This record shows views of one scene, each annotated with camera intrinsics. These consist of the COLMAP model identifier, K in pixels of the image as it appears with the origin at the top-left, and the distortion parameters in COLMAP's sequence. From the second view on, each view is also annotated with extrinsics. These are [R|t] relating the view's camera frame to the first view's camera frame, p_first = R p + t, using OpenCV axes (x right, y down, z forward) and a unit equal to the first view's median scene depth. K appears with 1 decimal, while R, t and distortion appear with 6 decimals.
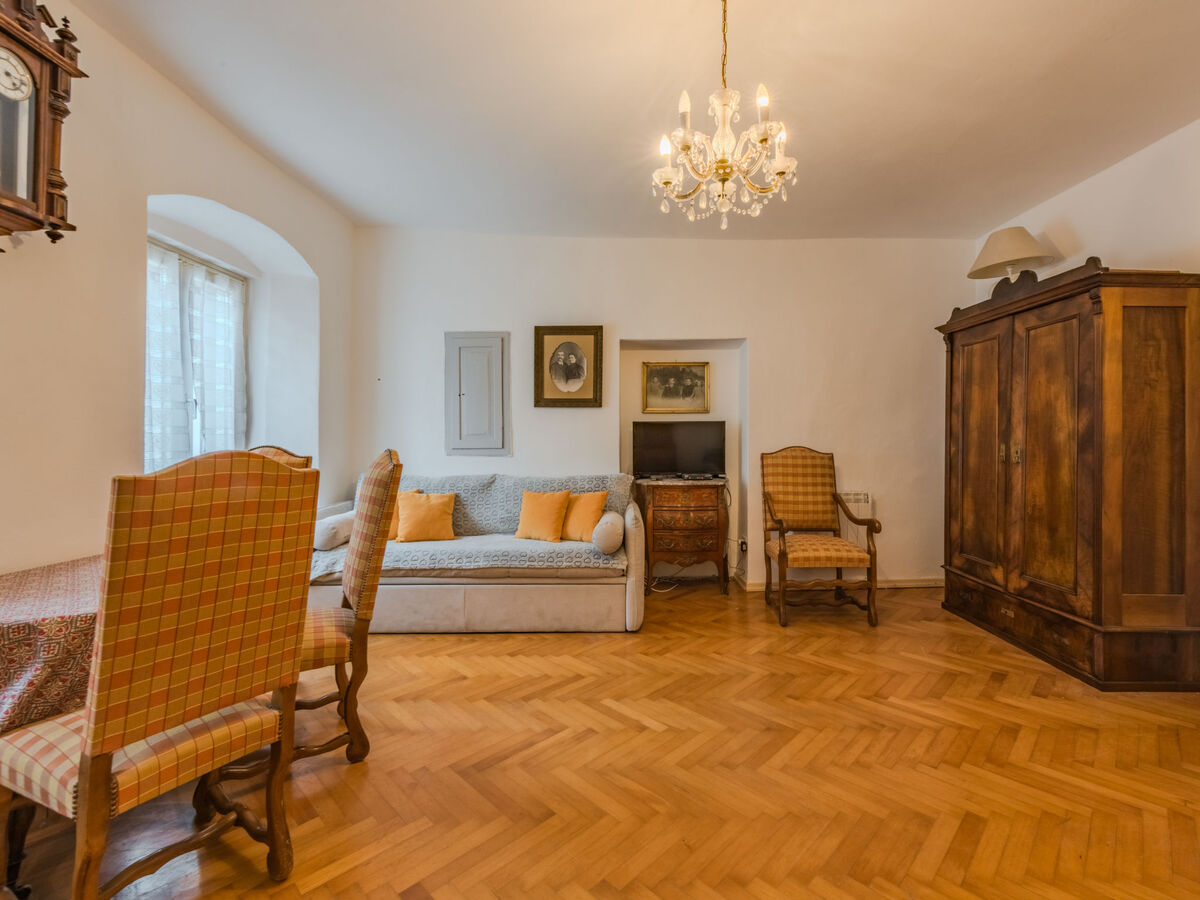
lens RADIAL K [[507.9, 0, 609.6], [0, 507.9, 446.4], [0, 0, 1]] dist [0.001599, -0.000633]
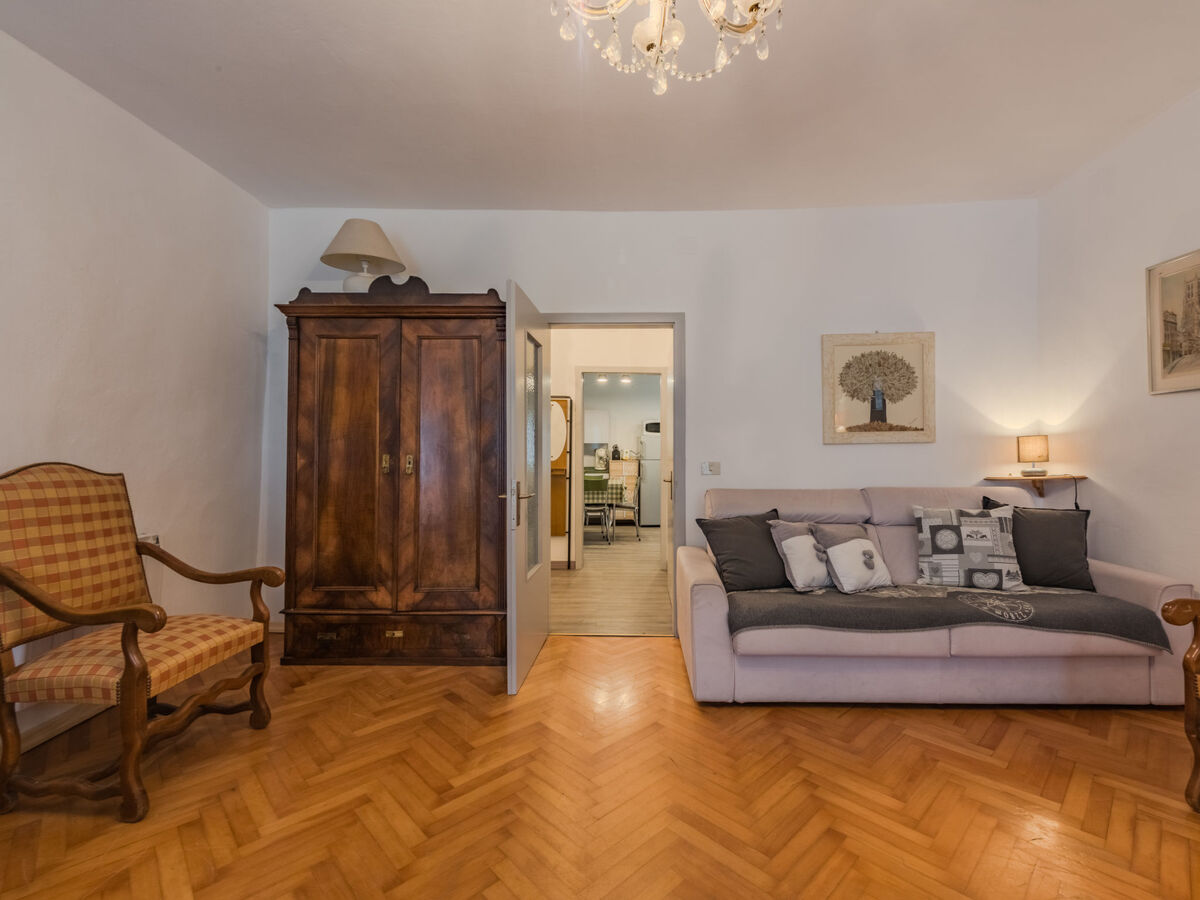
lens RADIAL K [[537.2, 0, 606.1], [0, 537.2, 459.0], [0, 0, 1]] dist [0.018181, -0.010679]
pose [[0.014610, -0.012102, 0.999820, -0.185594], [0.014894, 0.999818, 0.011884, -0.001956], [-0.999782, 0.014718, 0.014788, 0.537136]]
